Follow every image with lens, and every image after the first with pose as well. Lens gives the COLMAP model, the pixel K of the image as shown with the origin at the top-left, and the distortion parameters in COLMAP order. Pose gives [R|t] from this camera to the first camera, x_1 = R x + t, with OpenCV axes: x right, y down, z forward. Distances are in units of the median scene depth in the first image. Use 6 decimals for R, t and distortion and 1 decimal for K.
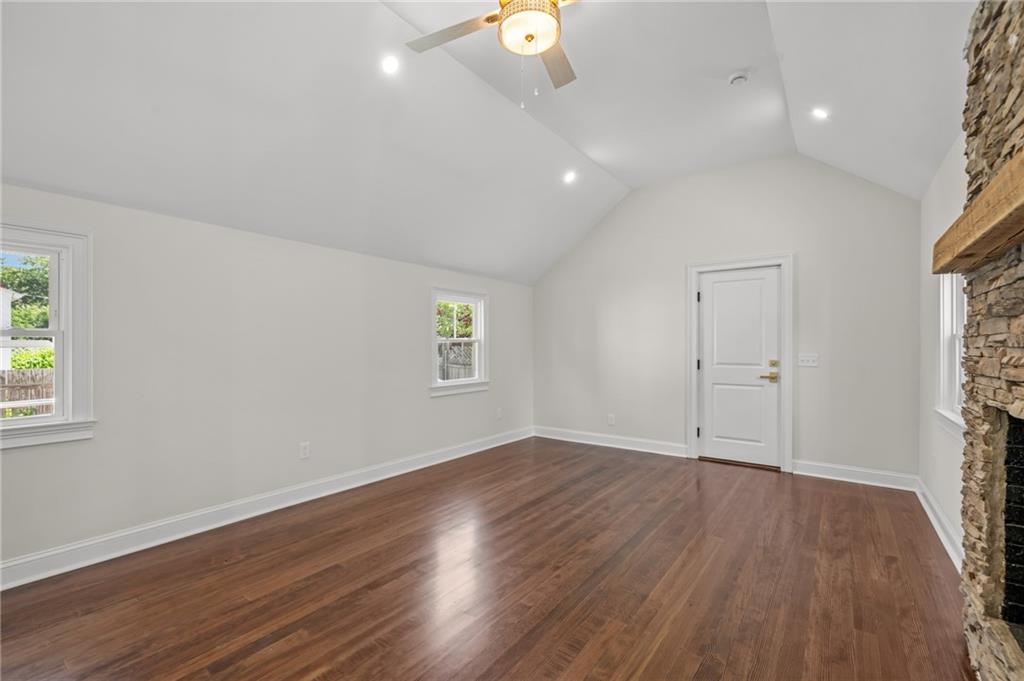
lens RADIAL K [[453.3, 0, 512.2], [0, 453.3, 345.1], [0, 0, 1]] dist [-0.004375, 0.001061]
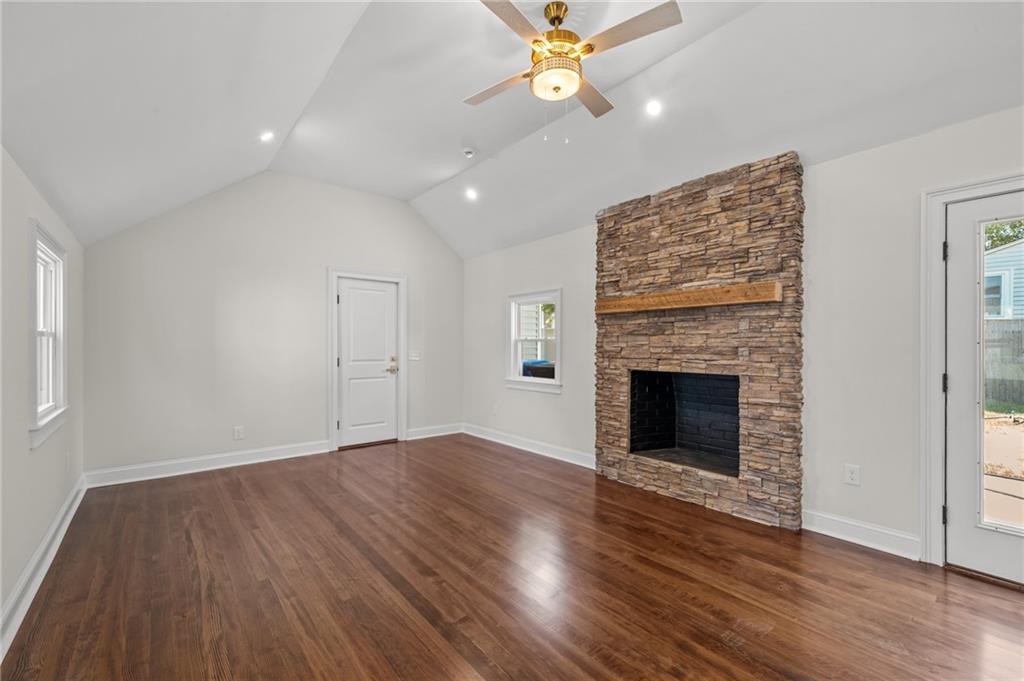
lens RADIAL K [[416.9, 0, 510.1], [0, 416.9, 347.3], [0, 0, 1]] dist [0.000635, 0.001035]
pose [[0.237202, -0.005010, 0.971447, -0.506169], [-0.002430, 0.999981, 0.005751, -0.000077], [-0.971457, -0.003725, 0.237185, 0.407897]]
